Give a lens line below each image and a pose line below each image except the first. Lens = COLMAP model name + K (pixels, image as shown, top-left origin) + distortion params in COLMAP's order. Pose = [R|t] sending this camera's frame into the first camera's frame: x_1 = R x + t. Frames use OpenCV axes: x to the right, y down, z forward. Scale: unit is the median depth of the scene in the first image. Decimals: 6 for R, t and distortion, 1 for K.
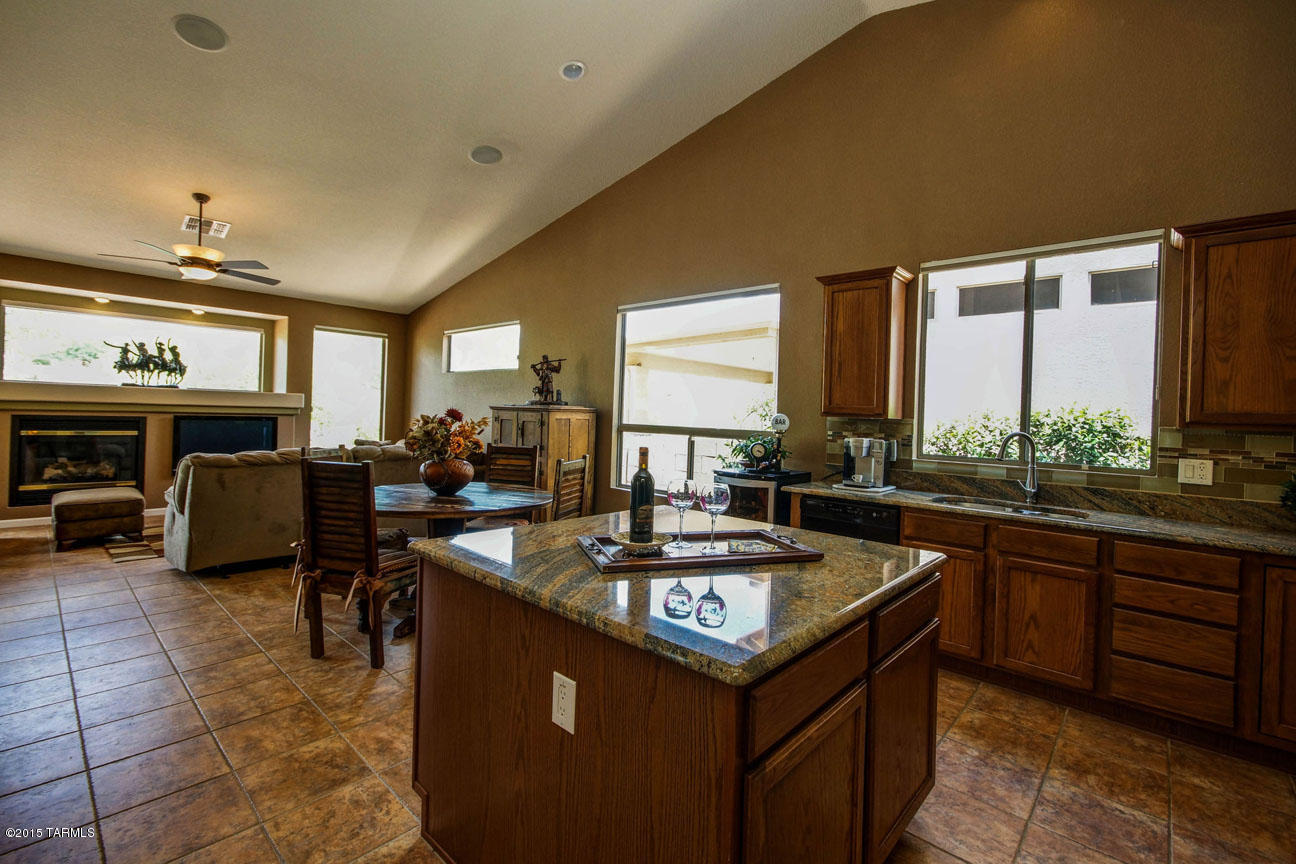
lens RADIAL K [[571.8, 0, 654.1], [0, 571.8, 412.7], [0, 0, 1]] dist [-0.007268, 0.002908]
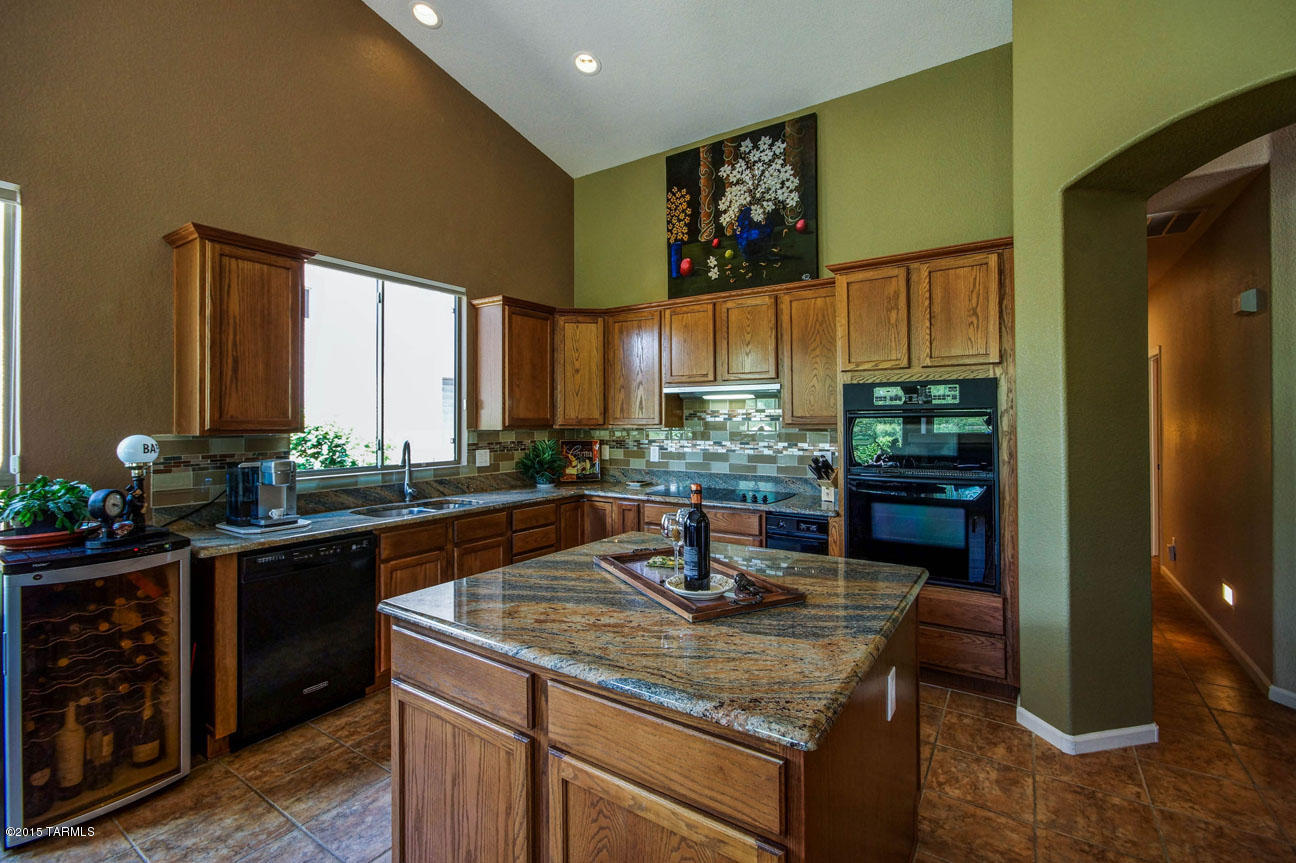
lens RADIAL K [[571.8, 0, 643.2], [0, 571.8, 410.6], [0, 0, 1]] dist [-0.007268, 0.002908]
pose [[-0.131880, -0.016938, 0.991121, -0.600629], [-0.000789, 0.999855, 0.016982, -0.047094], [-0.991265, 0.001457, -0.131874, 0.798778]]
